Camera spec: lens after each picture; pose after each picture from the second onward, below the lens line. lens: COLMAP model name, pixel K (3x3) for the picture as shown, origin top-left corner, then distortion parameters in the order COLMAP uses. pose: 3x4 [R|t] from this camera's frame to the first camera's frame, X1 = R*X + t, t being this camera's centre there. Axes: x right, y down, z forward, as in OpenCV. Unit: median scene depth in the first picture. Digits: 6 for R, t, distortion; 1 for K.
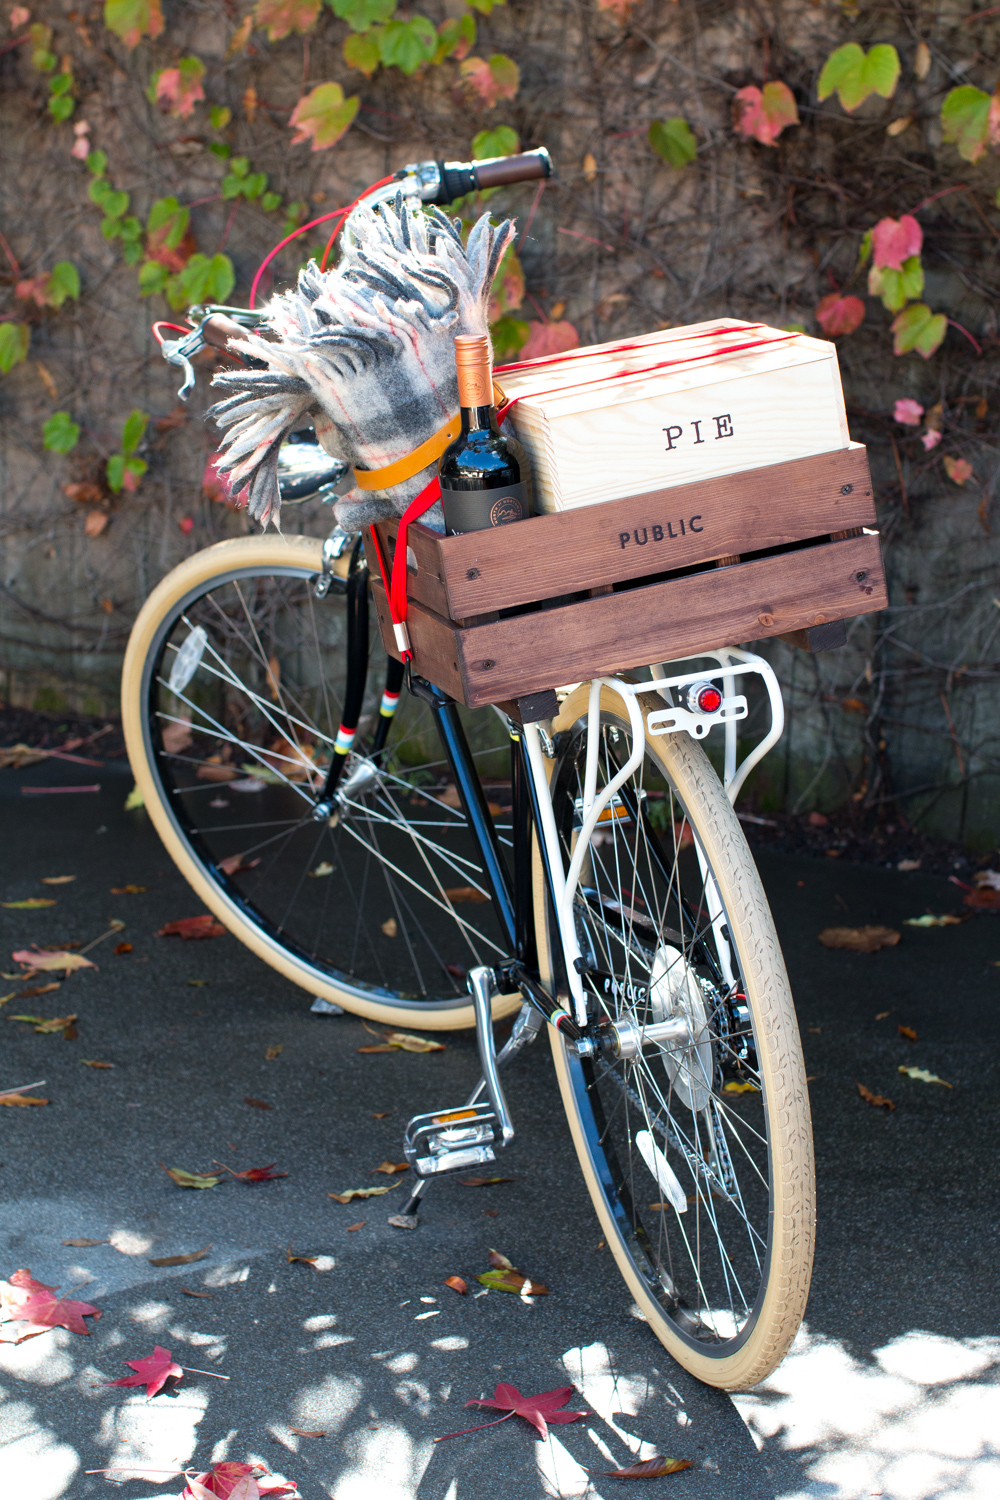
lens RADIAL K [[3557.8, 0, 497.5], [0, 3557.8, 761.9], [0, 0, 1]] dist [-0.190949, 0.000000]
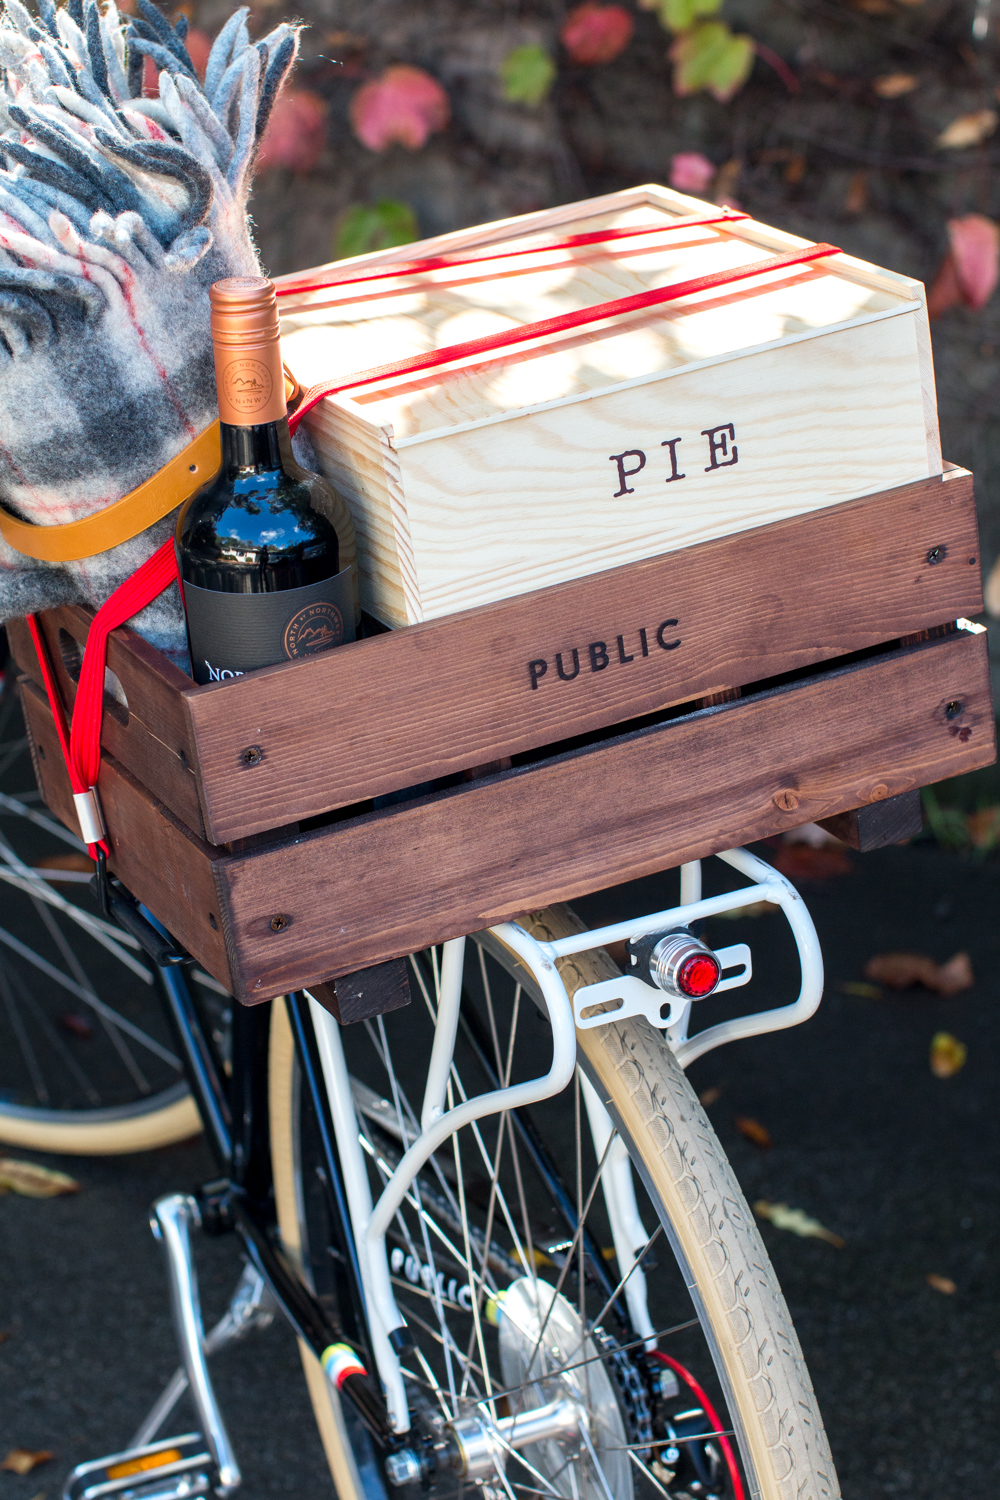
lens RADIAL K [[3557.8, 0, 493.5], [0, 3557.8, 737.4], [0, 0, 1]] dist [-0.190949, 0.000000]
pose [[0.989174, -0.019215, 0.145483, -0.045132], [0.002171, 0.993198, 0.116418, -0.110973], [-0.146730, -0.114842, 0.982487, 0.479632]]
